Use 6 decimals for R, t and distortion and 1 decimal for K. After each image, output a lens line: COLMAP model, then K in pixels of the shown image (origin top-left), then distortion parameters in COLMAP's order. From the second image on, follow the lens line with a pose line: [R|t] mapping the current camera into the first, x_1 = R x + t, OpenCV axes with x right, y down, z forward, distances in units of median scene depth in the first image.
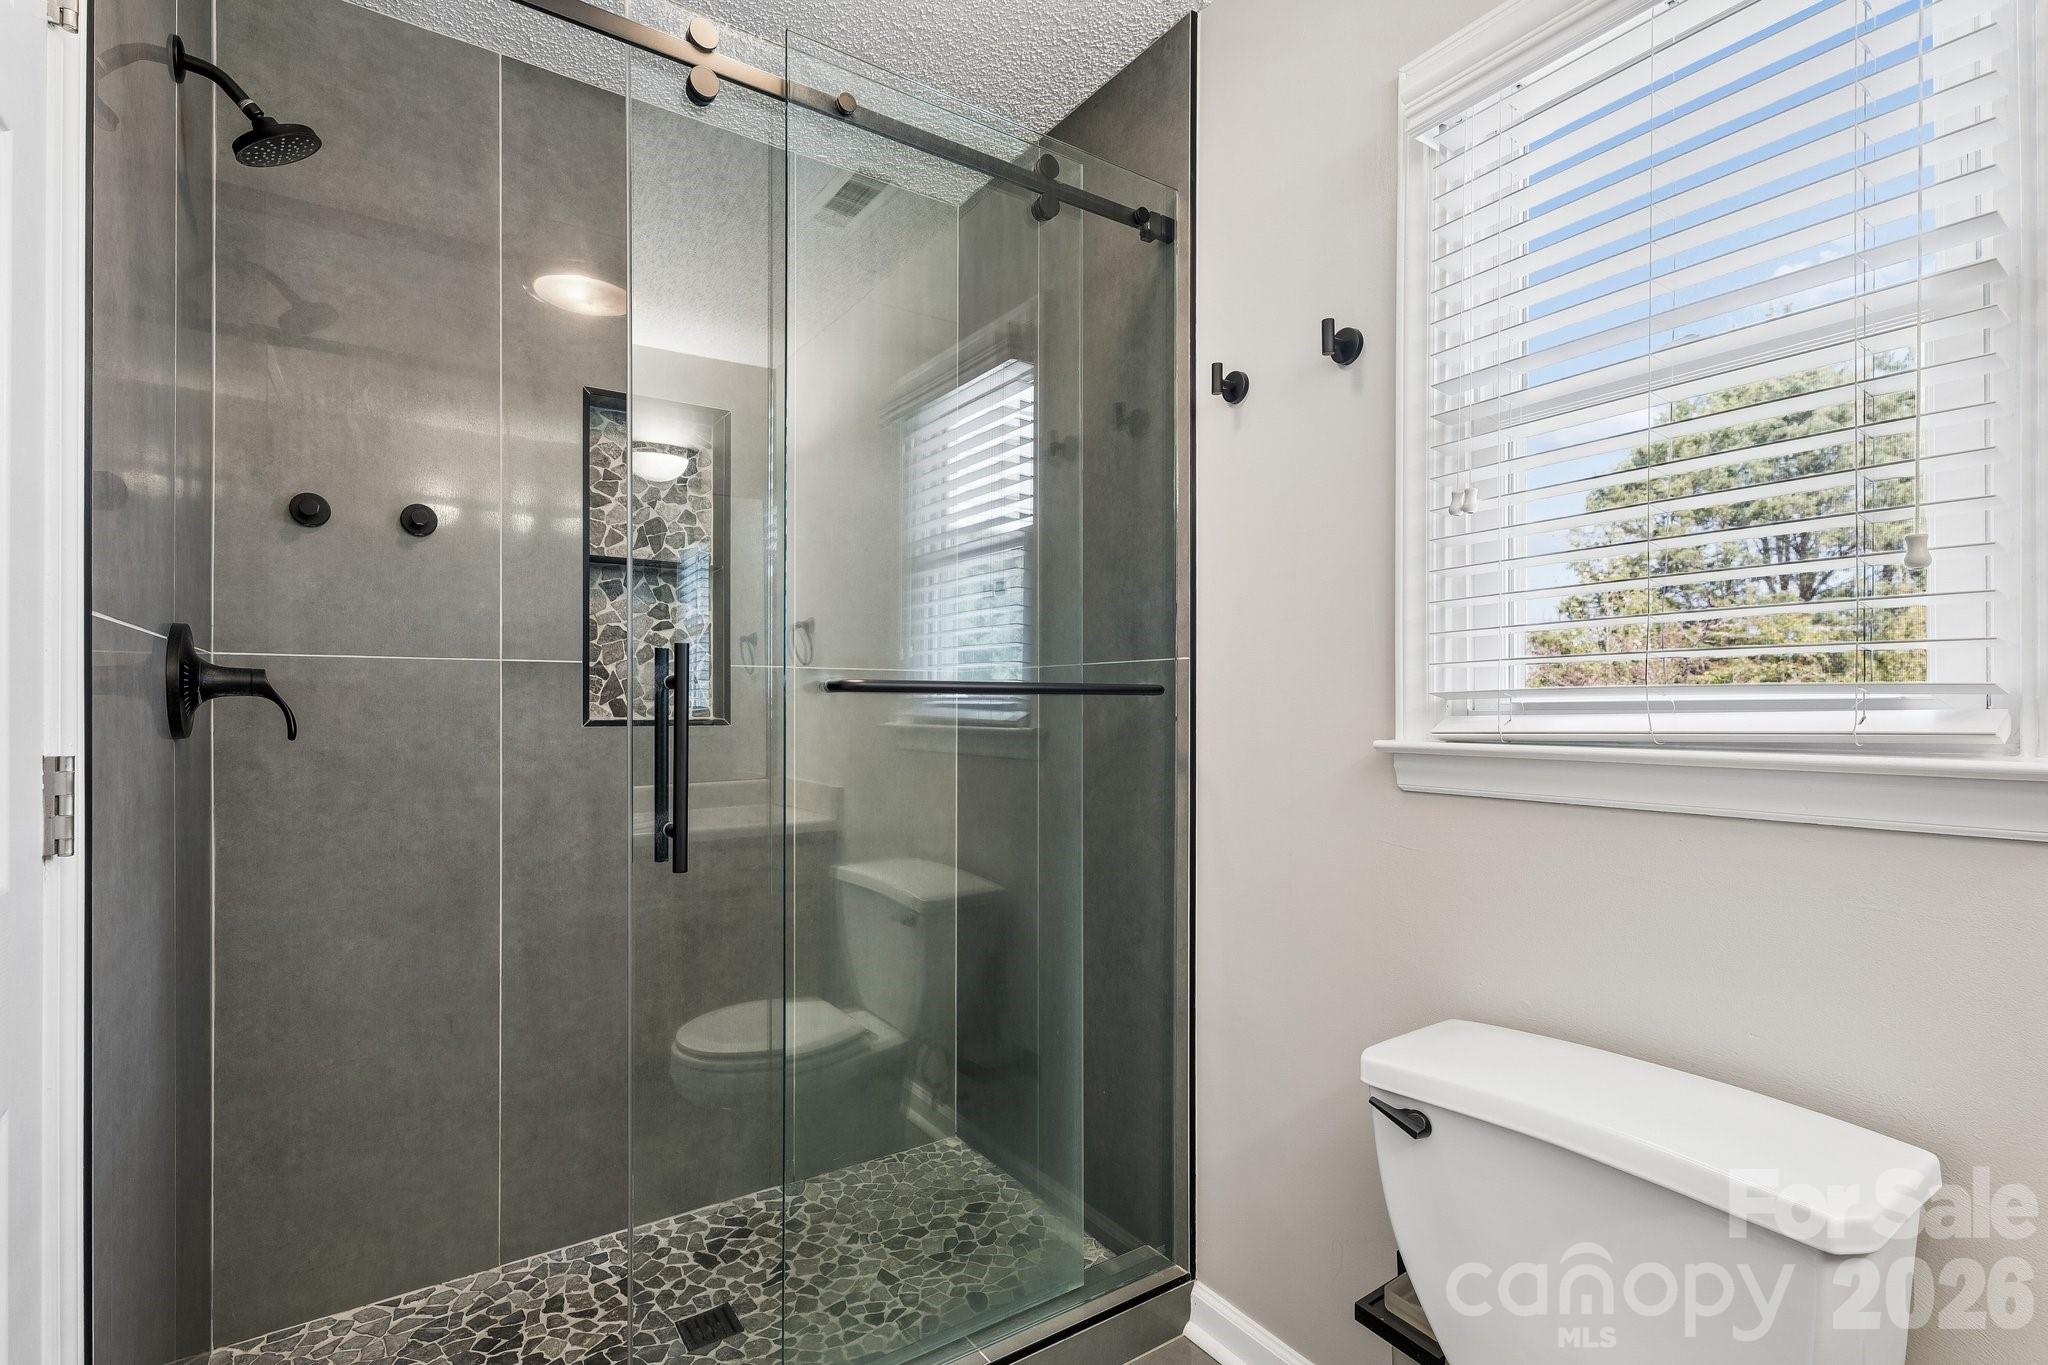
lens RADIAL K [[949.6, 0, 1026.1], [0, 949.6, 712.2], [0, 0, 1]] dist [-0.000212, -0.000039]
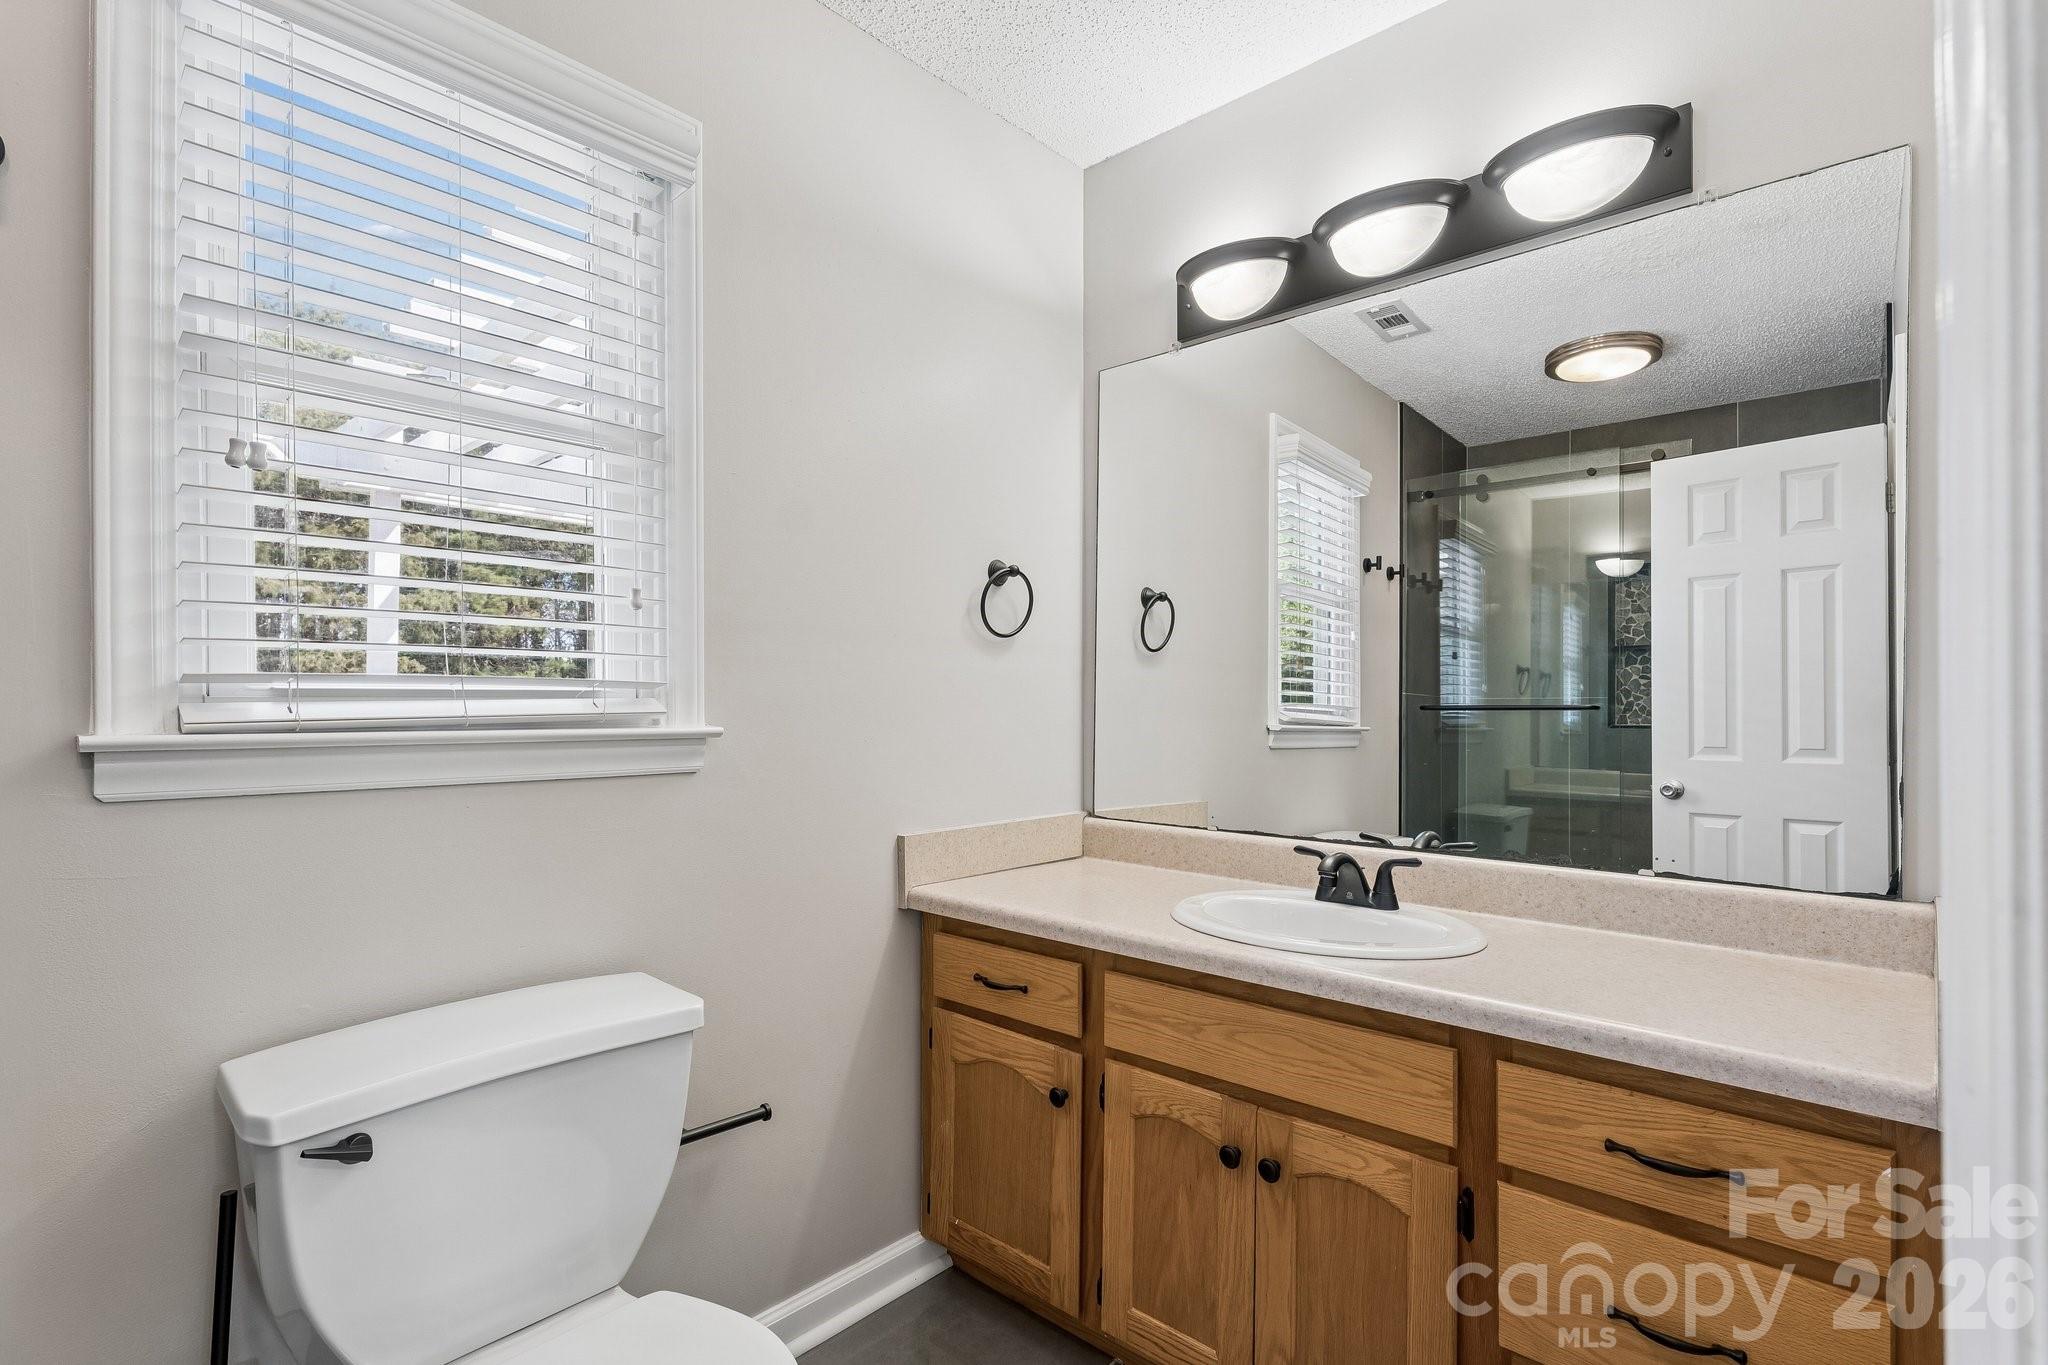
lens RADIAL K [[969.5, 0, 1018.6], [0, 969.5, 693.9], [0, 0, 1]] dist [0.000681, 0.000175]
pose [[-0.229247, 0.009402, 0.973323, -0.522245], [-0.002489, 0.999944, -0.010246, 0.003326], [-0.973365, -0.004772, -0.229211, 0.479768]]
